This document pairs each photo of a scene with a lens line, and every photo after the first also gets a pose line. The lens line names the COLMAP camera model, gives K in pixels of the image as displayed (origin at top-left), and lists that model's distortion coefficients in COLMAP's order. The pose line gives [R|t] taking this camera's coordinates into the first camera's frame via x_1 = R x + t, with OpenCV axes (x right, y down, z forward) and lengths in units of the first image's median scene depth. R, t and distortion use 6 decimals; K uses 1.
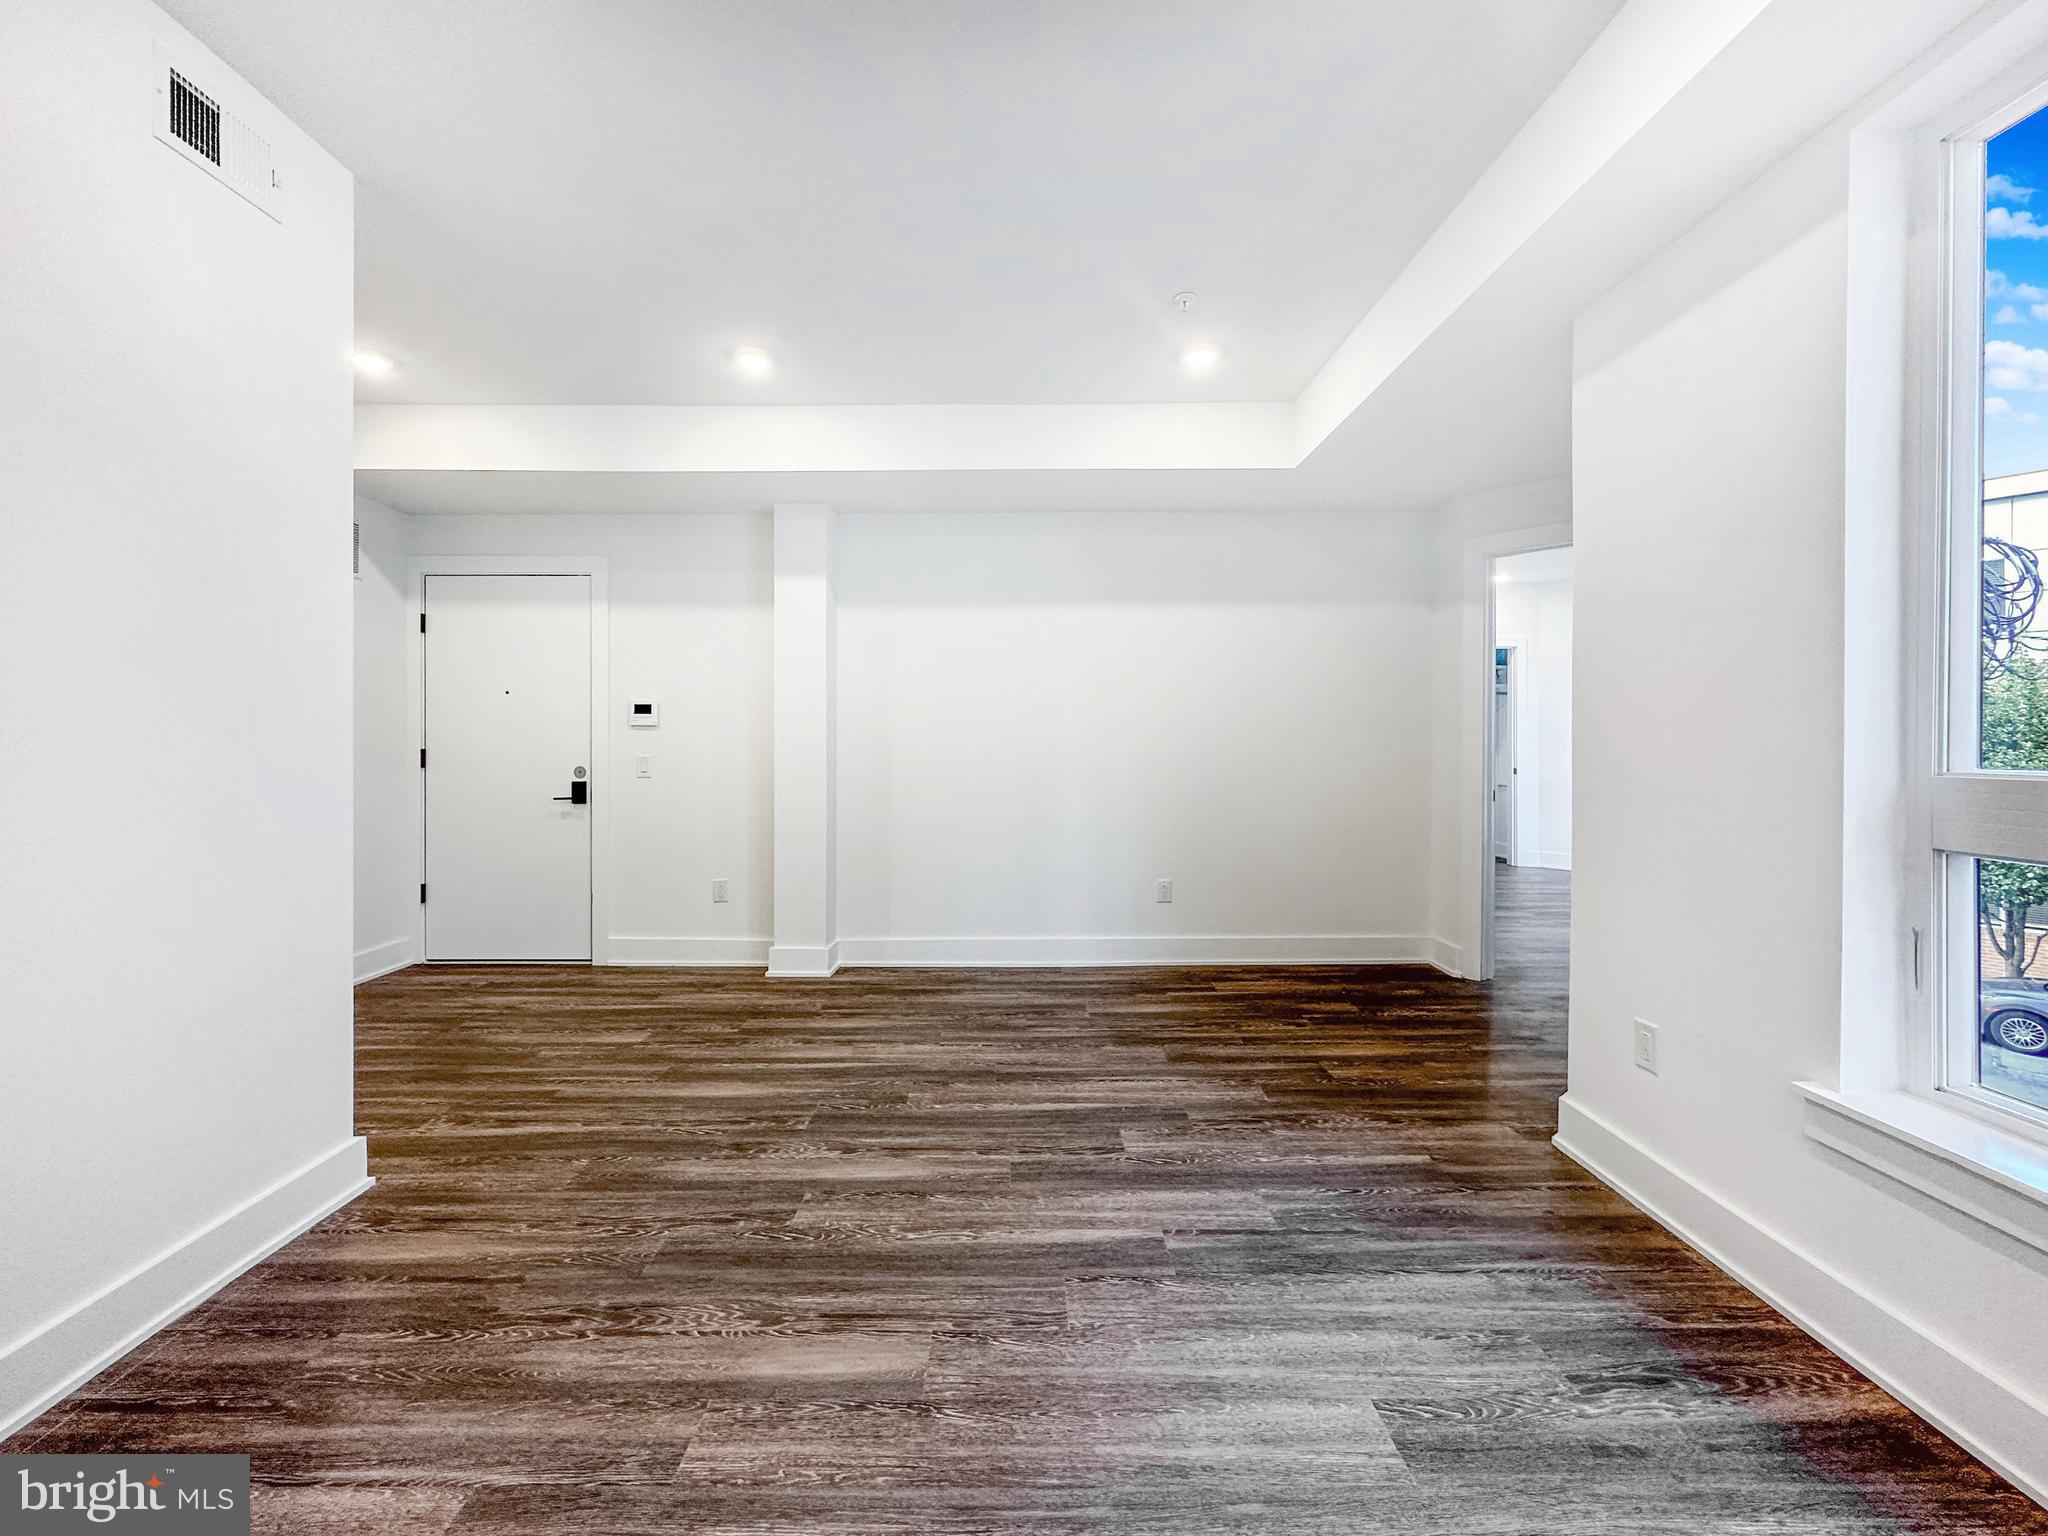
lens RADIAL K [[850.3, 0, 1023.2], [0, 850.3, 757.0], [0, 0, 1]] dist [-0.005852, 0.000370]
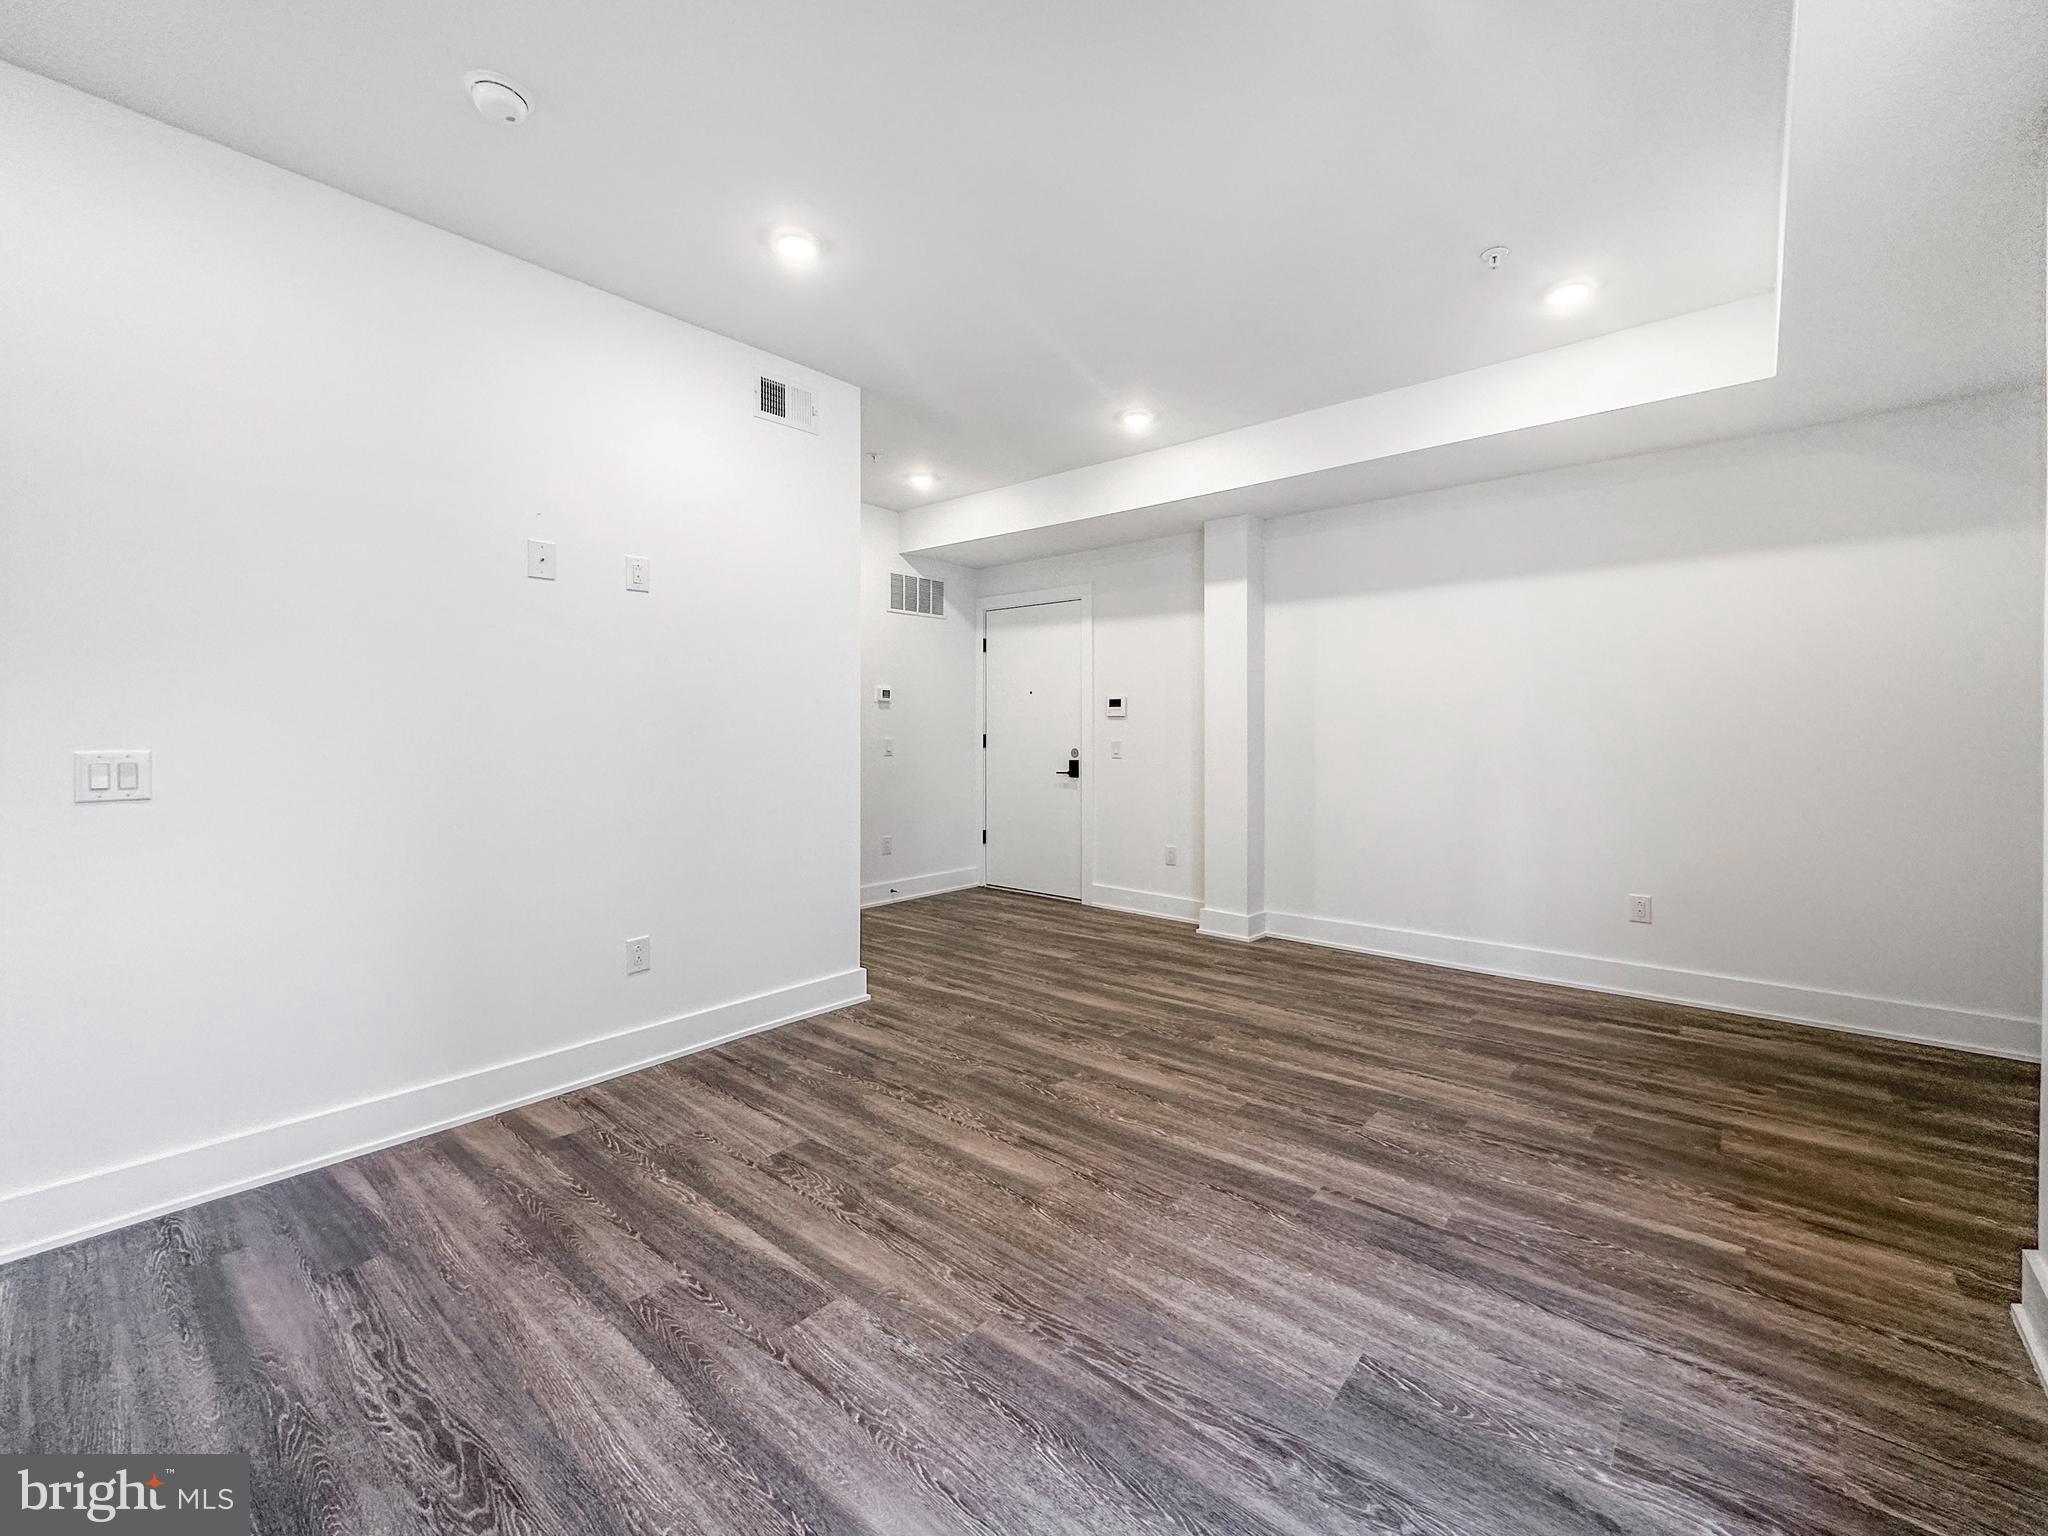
lens RADIAL K [[850.3, 0, 1034.6], [0, 850.3, 758.6], [0, 0, 1]] dist [-0.005852, 0.000370]
pose [[0.762845, 0.024397, -0.646121, 0.483492], [-0.013157, 0.999667, 0.022211, -0.002786], [0.646448, -0.008443, 0.762912, -0.043680]]
